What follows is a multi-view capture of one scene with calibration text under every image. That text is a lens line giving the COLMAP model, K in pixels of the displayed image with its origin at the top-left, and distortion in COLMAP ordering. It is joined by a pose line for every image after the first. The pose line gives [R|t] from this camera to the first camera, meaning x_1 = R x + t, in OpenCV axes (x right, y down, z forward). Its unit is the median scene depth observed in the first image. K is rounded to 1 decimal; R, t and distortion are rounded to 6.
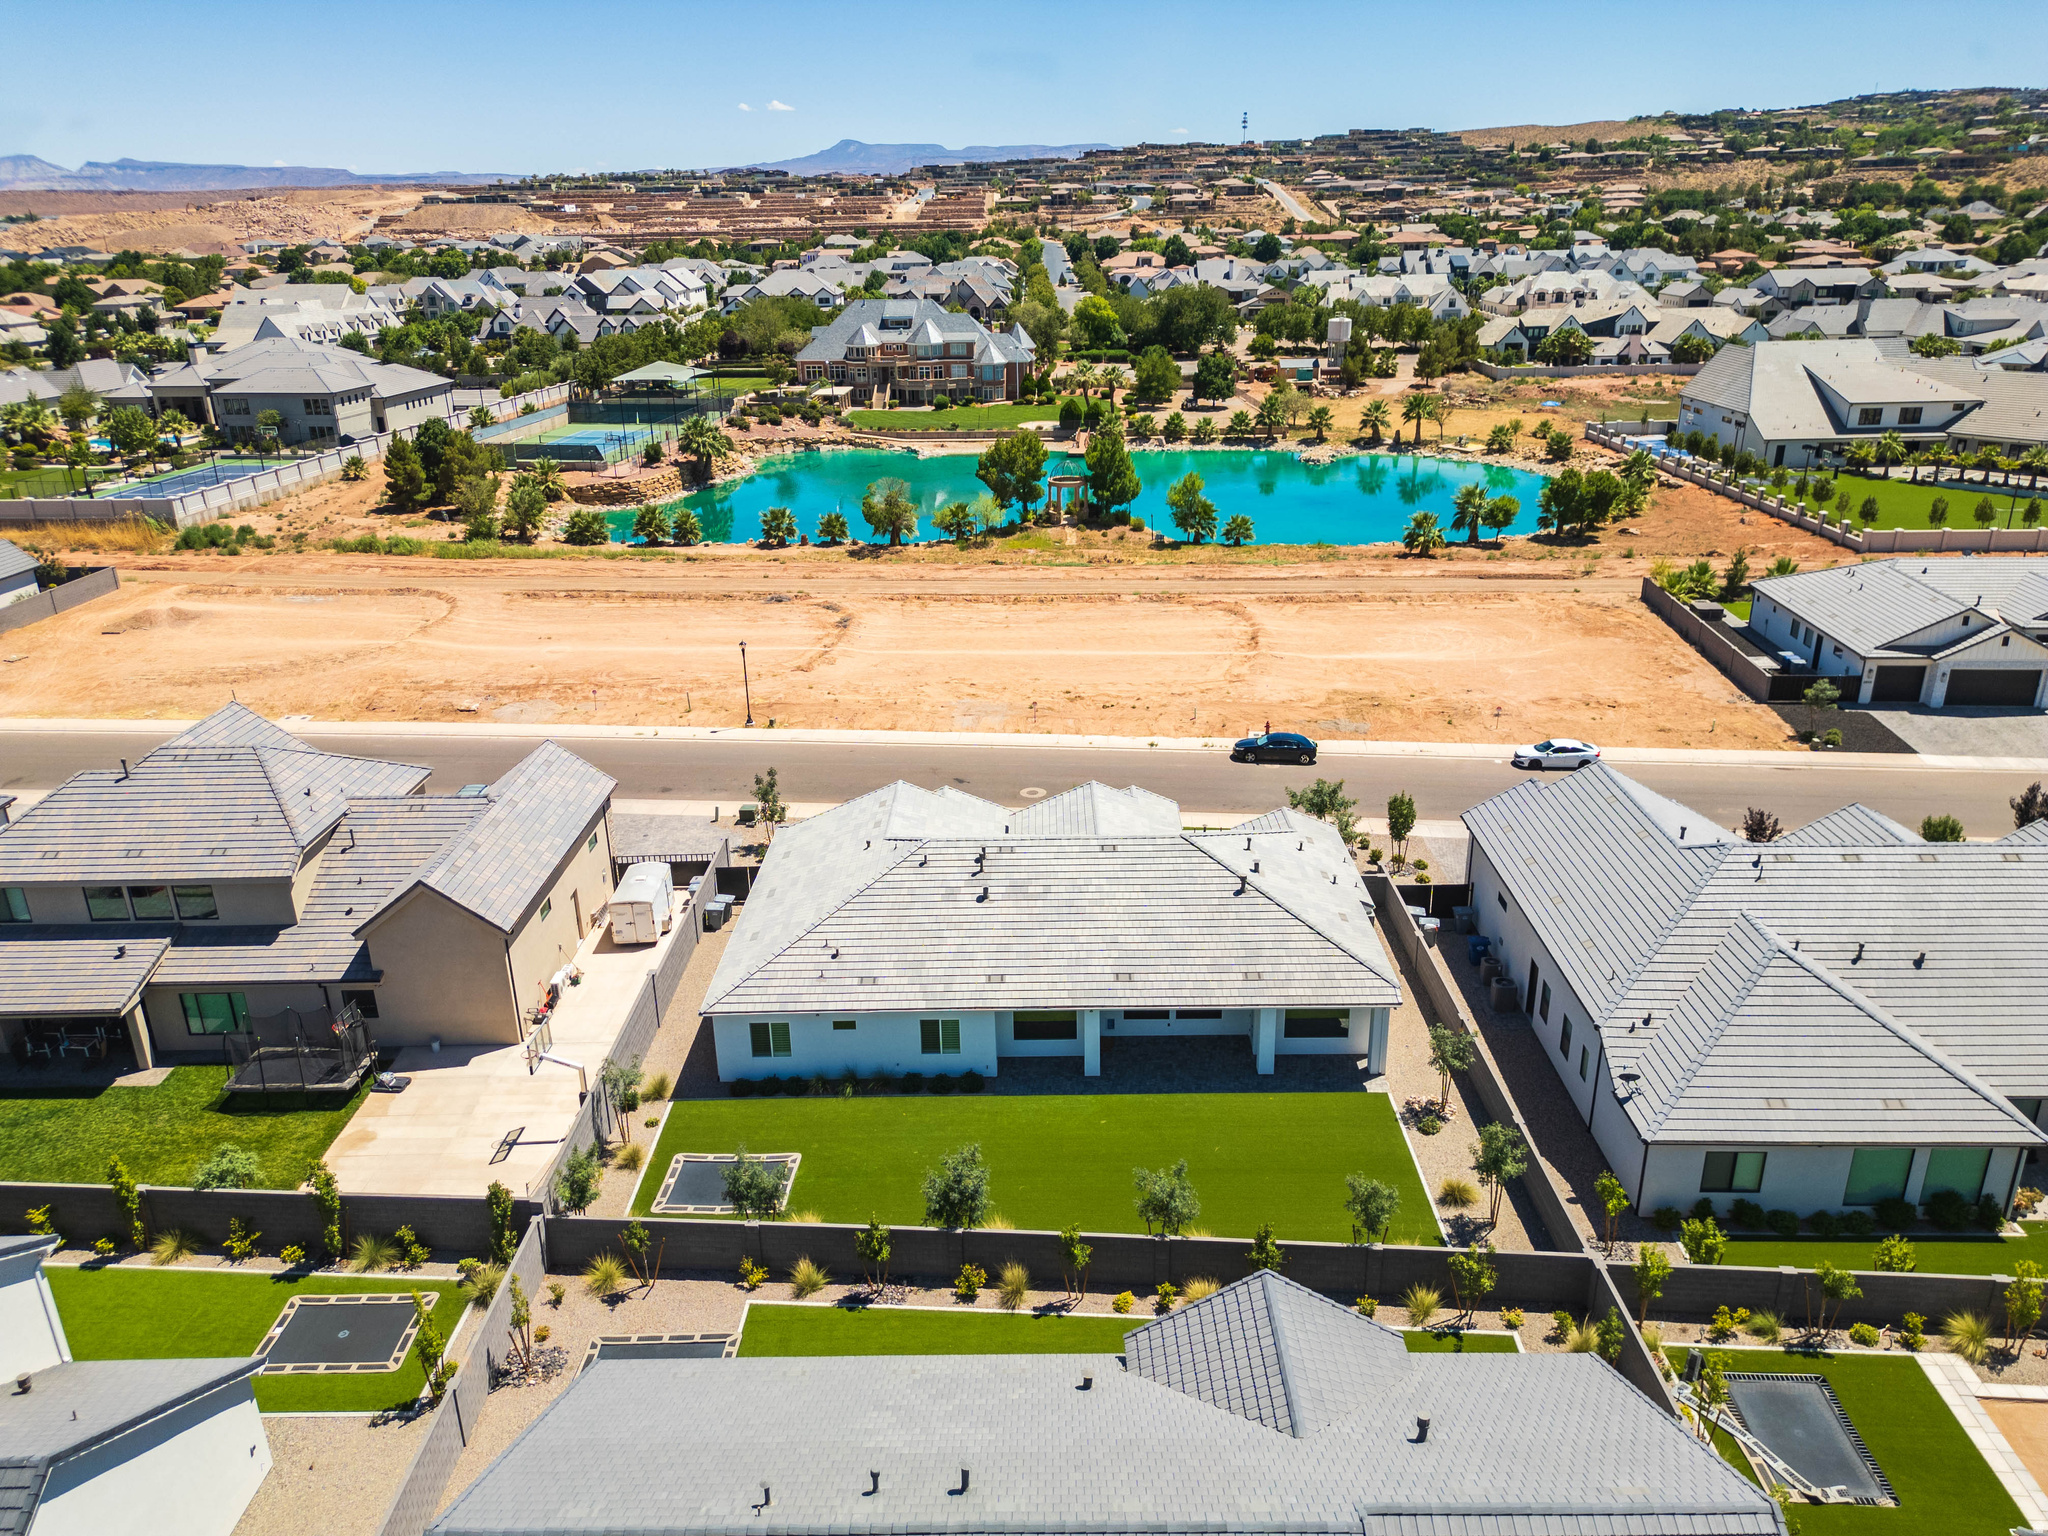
lens RADIAL K [[1445.4, 0, 1024.0], [0, 1445.4, 768.0], [0, 0, 1]] dist [0.067573, -0.067643]
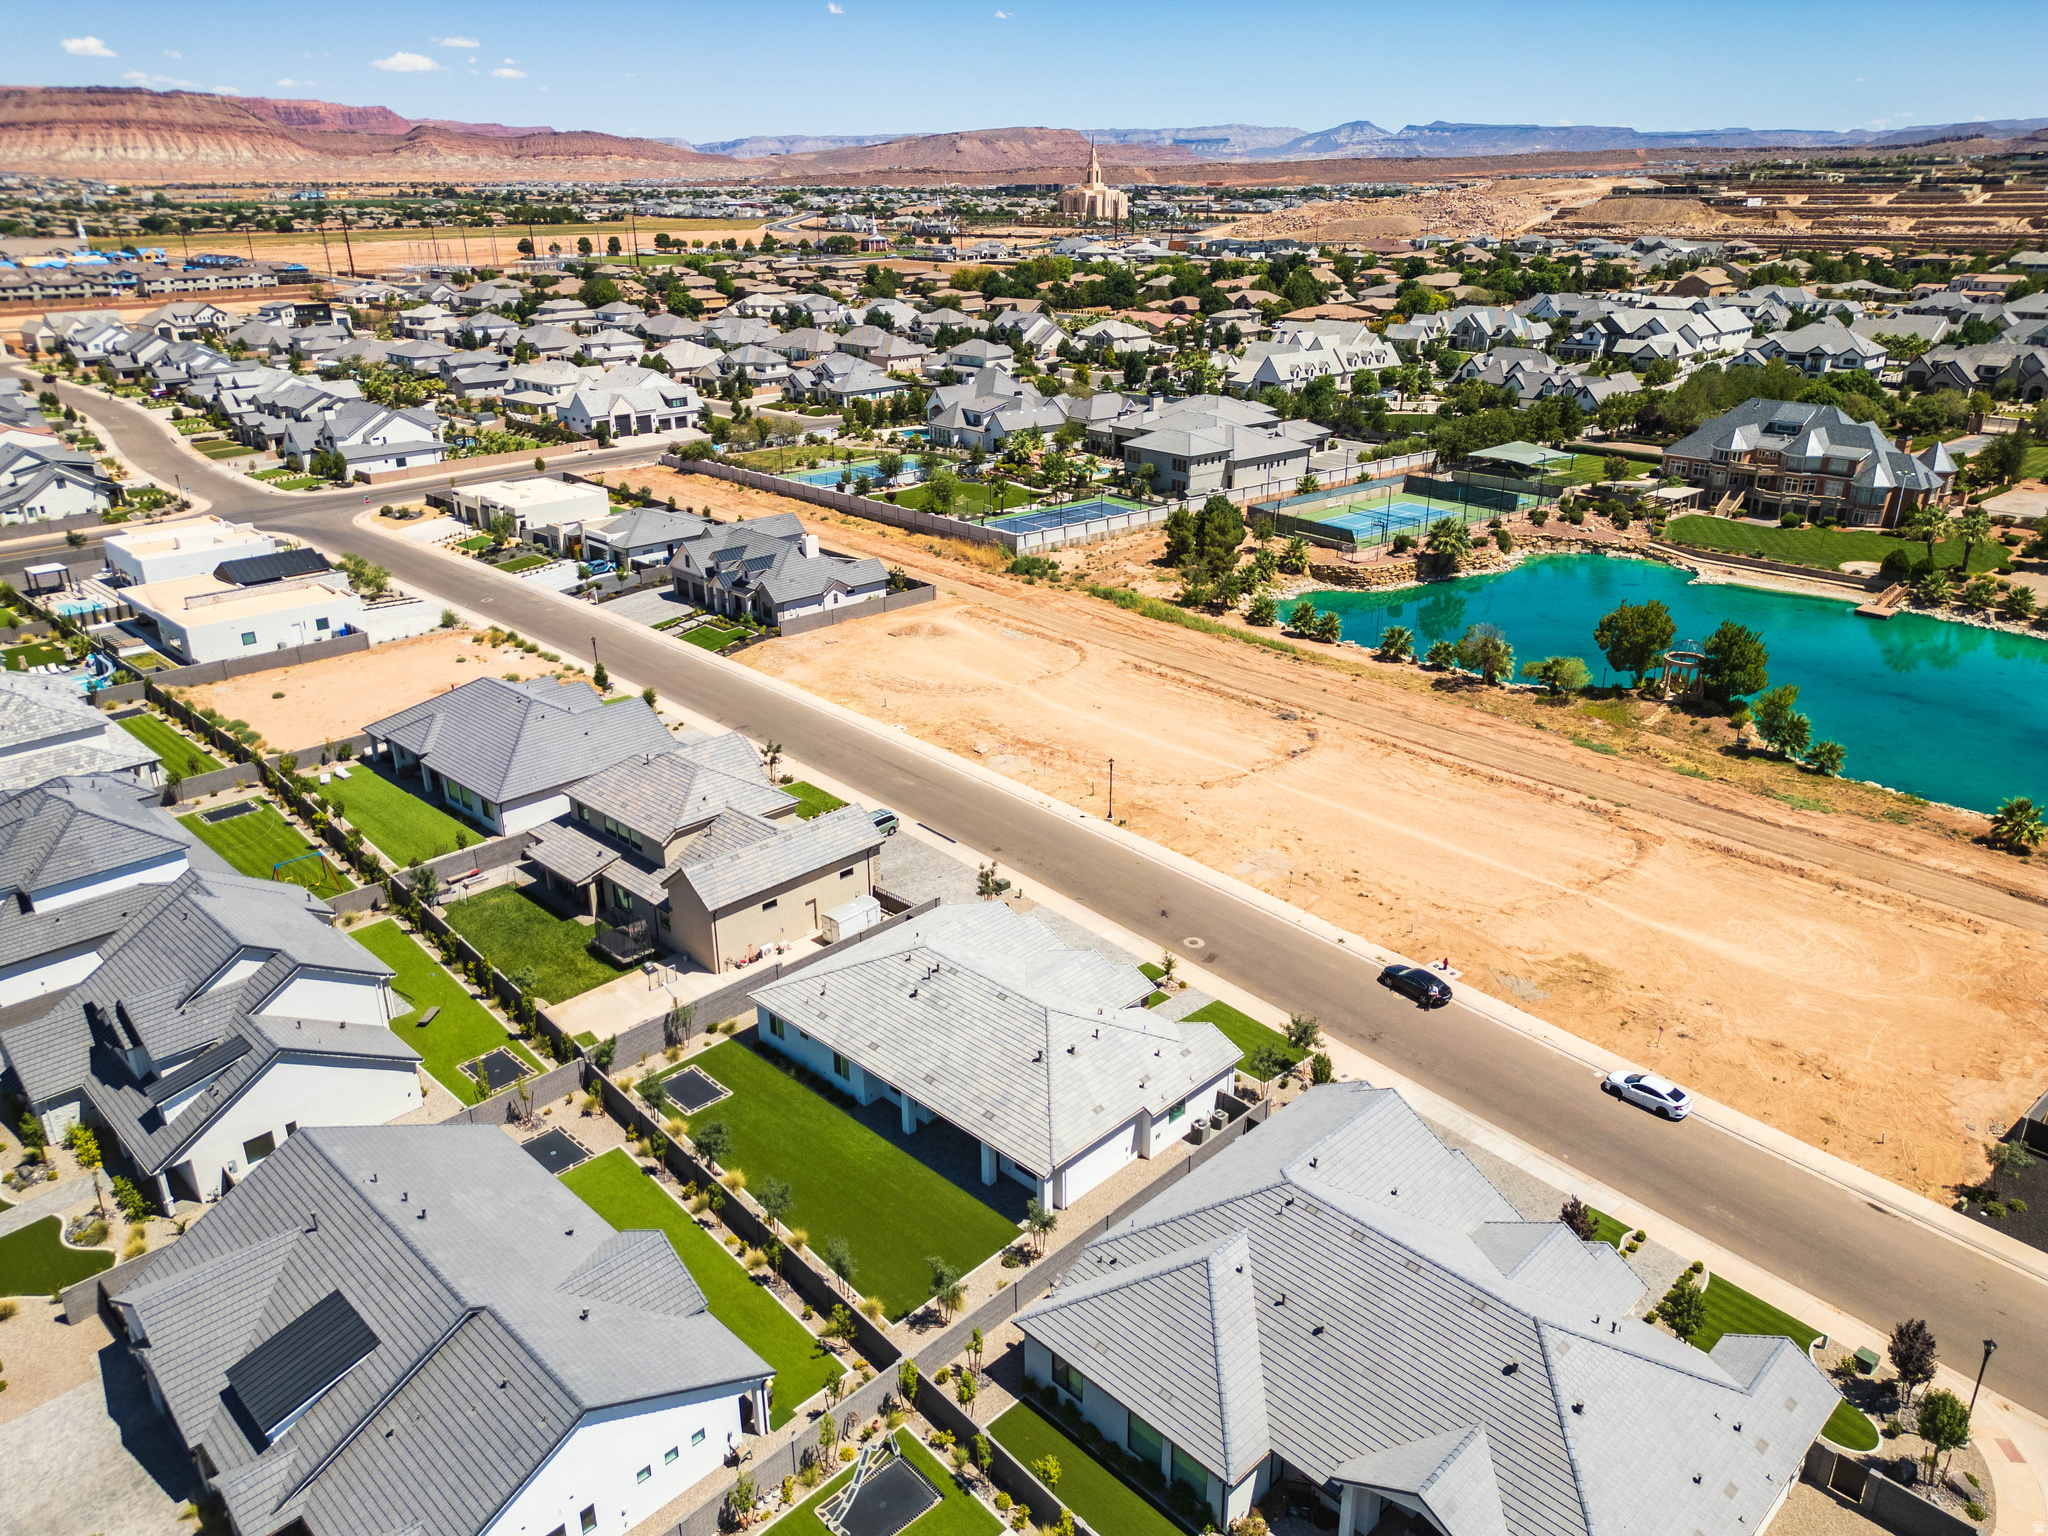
lens RADIAL K [[1445.4, 0, 1024.0], [0, 1445.4, 768.0], [0, 0, 1]] dist [0.067573, -0.067643]
pose [[0.717602, 0.273295, -0.640591, 0.296150], [-0.256576, 0.958838, 0.121647, -0.108625], [0.647469, 0.077066, 0.758186, -0.028232]]
